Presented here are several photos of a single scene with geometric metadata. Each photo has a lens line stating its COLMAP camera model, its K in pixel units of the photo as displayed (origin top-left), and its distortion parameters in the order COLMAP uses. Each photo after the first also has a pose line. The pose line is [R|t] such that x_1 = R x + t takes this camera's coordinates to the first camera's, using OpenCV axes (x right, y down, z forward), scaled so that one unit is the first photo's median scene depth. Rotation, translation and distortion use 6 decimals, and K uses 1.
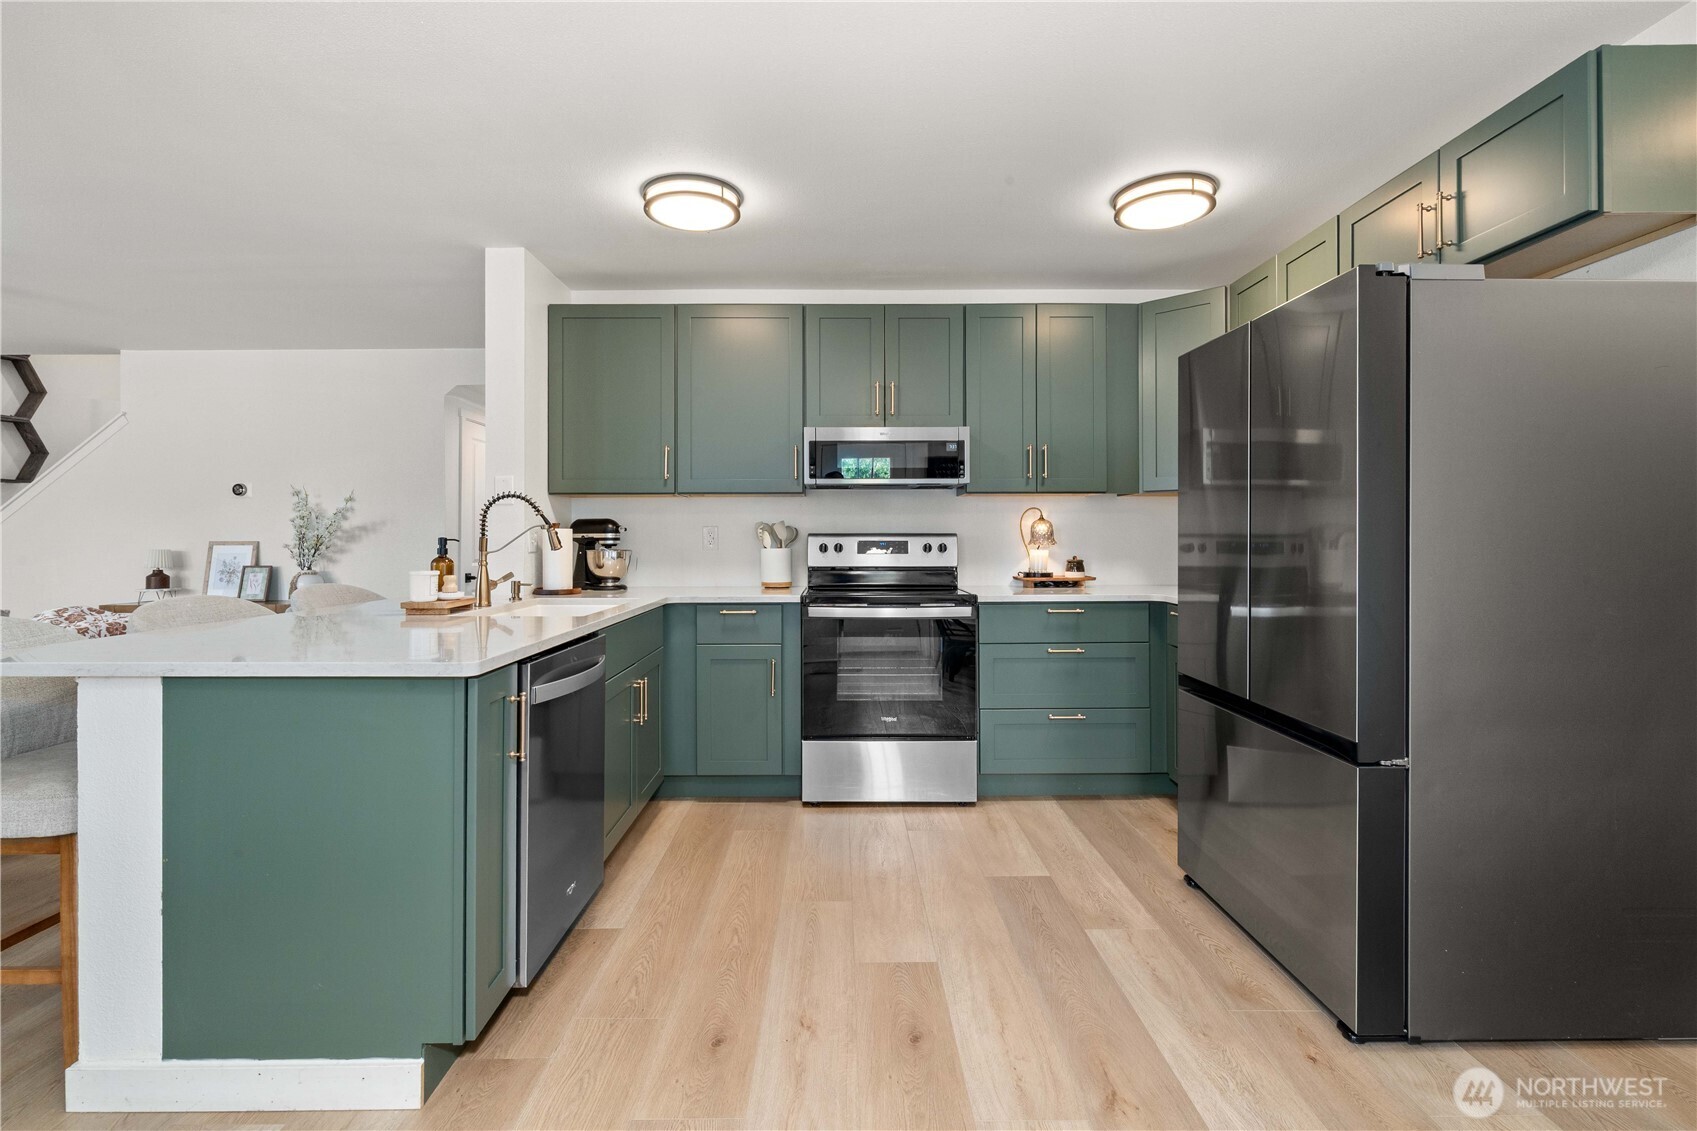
lens RADIAL K [[785.0, 0, 885.7], [0, 785.0, 526.8], [0, 0, 1]] dist [-0.001815, 0.001014]
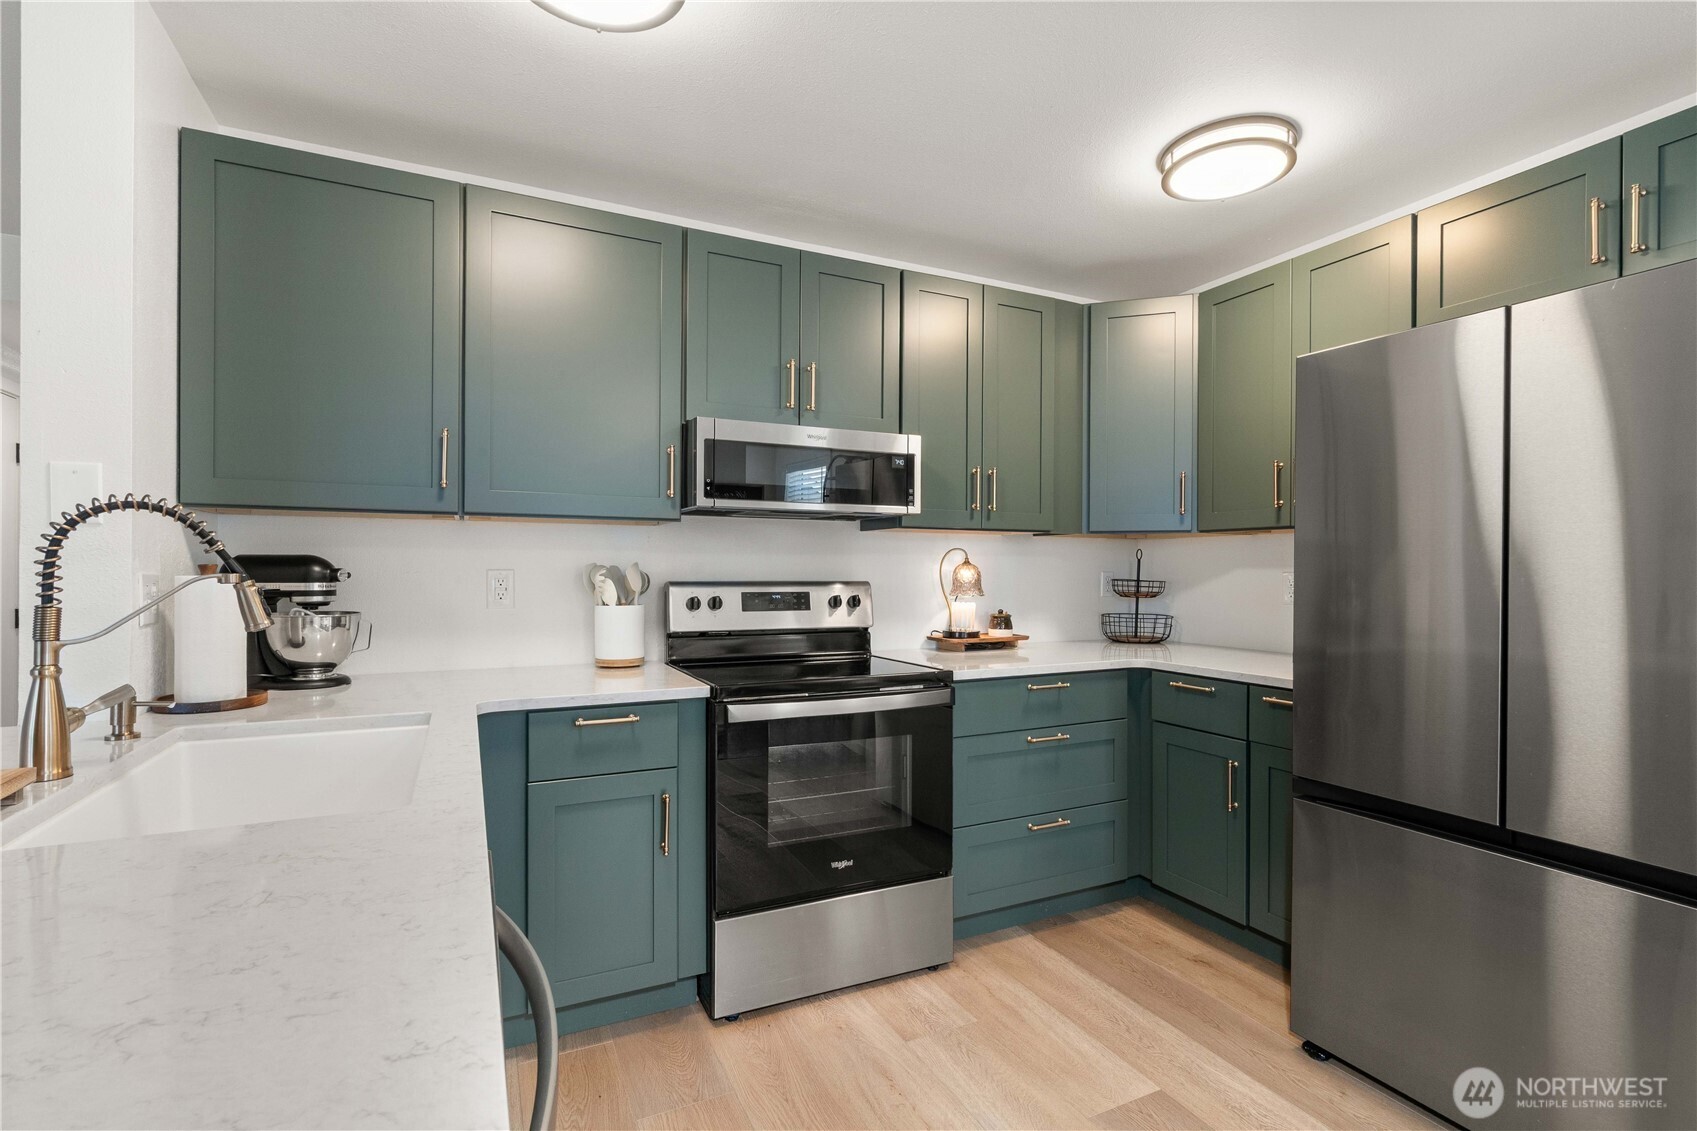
lens RADIAL K [[785.0, 0, 886.5], [0, 785.0, 568.0], [0, 0, 1]] dist [-0.001815, 0.001014]
pose [[0.910985, 0.008935, 0.412342, -0.219342], [-0.013408, 0.999878, 0.007957, -0.011369], [-0.412221, -0.012777, 0.910994, 0.349520]]
